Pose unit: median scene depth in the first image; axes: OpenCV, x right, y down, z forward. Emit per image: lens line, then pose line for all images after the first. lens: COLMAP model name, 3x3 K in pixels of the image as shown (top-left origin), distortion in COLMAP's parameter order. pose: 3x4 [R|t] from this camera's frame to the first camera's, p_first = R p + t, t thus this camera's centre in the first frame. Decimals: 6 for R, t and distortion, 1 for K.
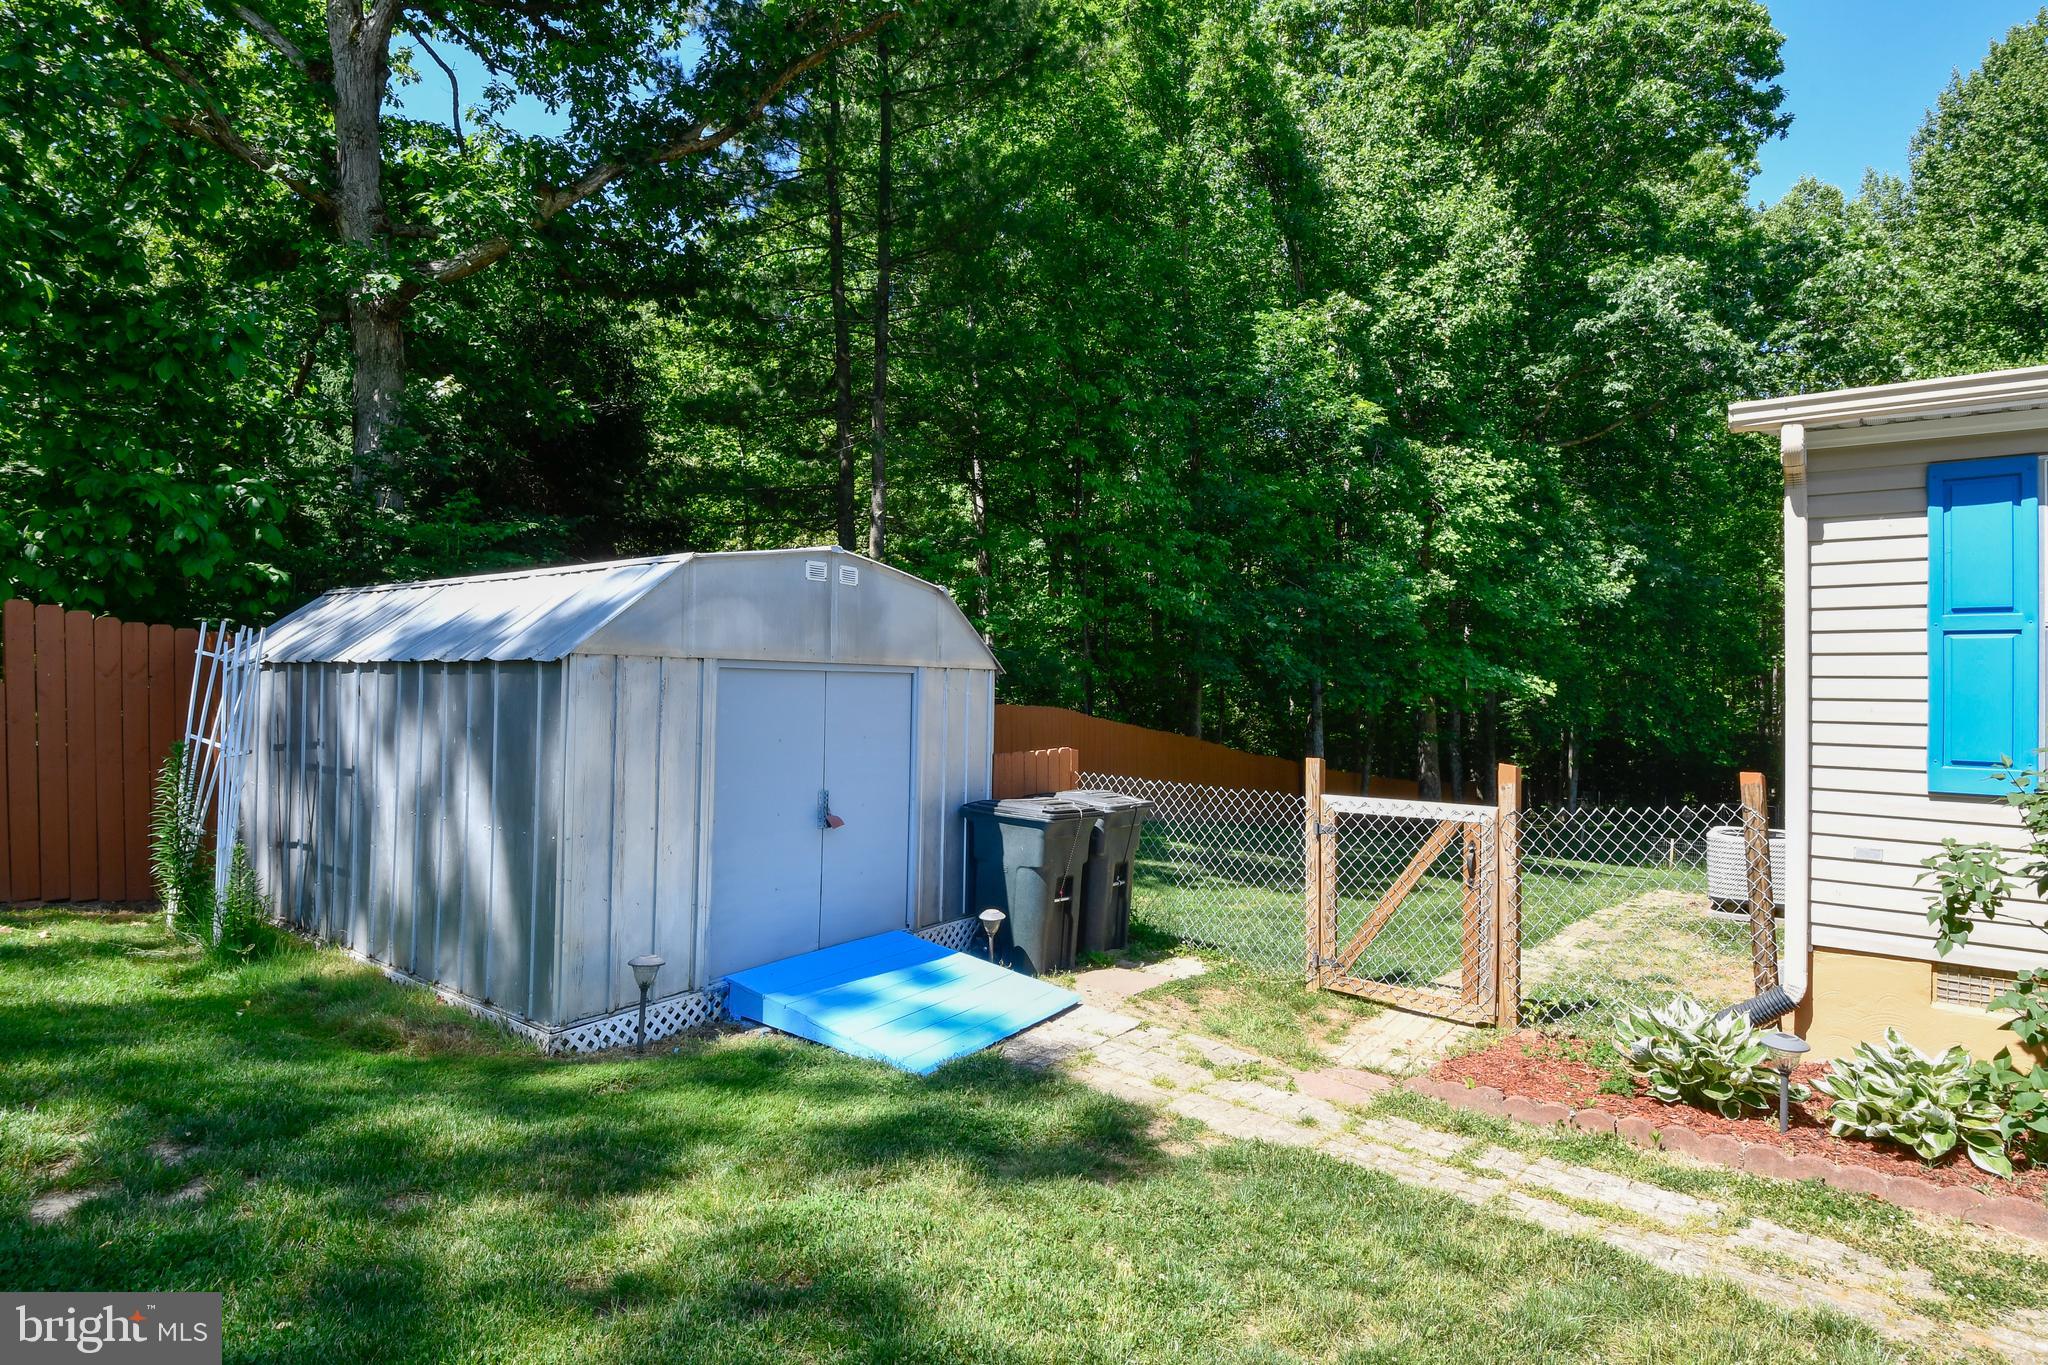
lens RADIAL K [[1028.7, 0, 1027.4], [0, 1028.7, 676.1], [0, 0, 1]] dist [0.023596, -0.040179]
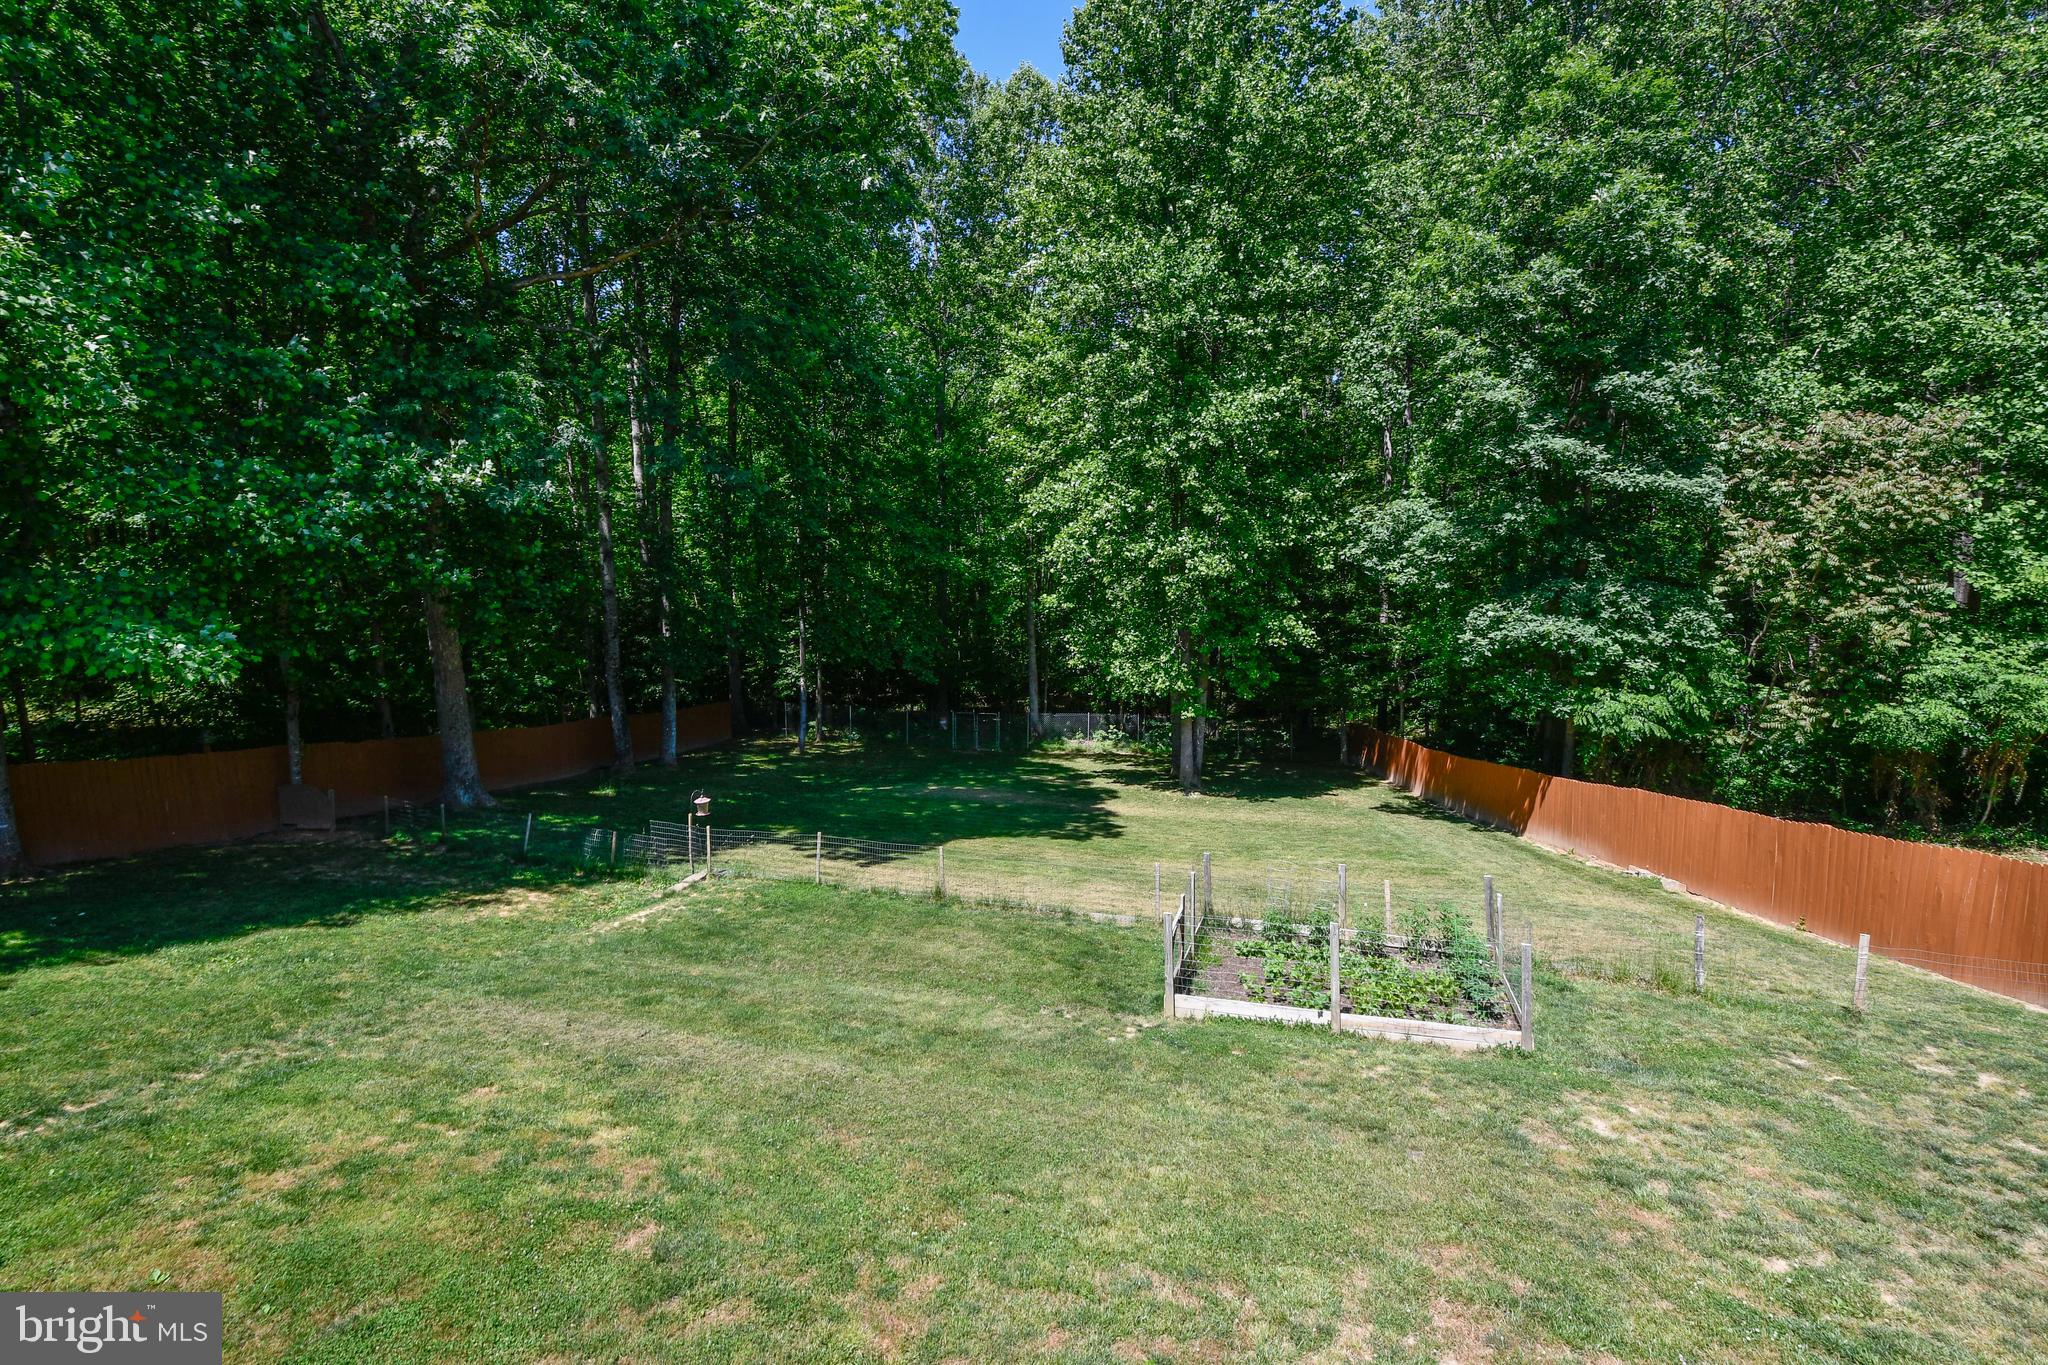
lens RADIAL K [[908.0, 0, 1024.8], [0, 908.0, 676.5], [0, 0, 1]] dist [0.000504, -0.015332]
pose [[0.895268, -0.052243, 0.442454, 2.423863], [0.003361, 0.993865, 0.110552, -0.082194], [-0.445515, -0.097487, 0.889951, 1.276965]]
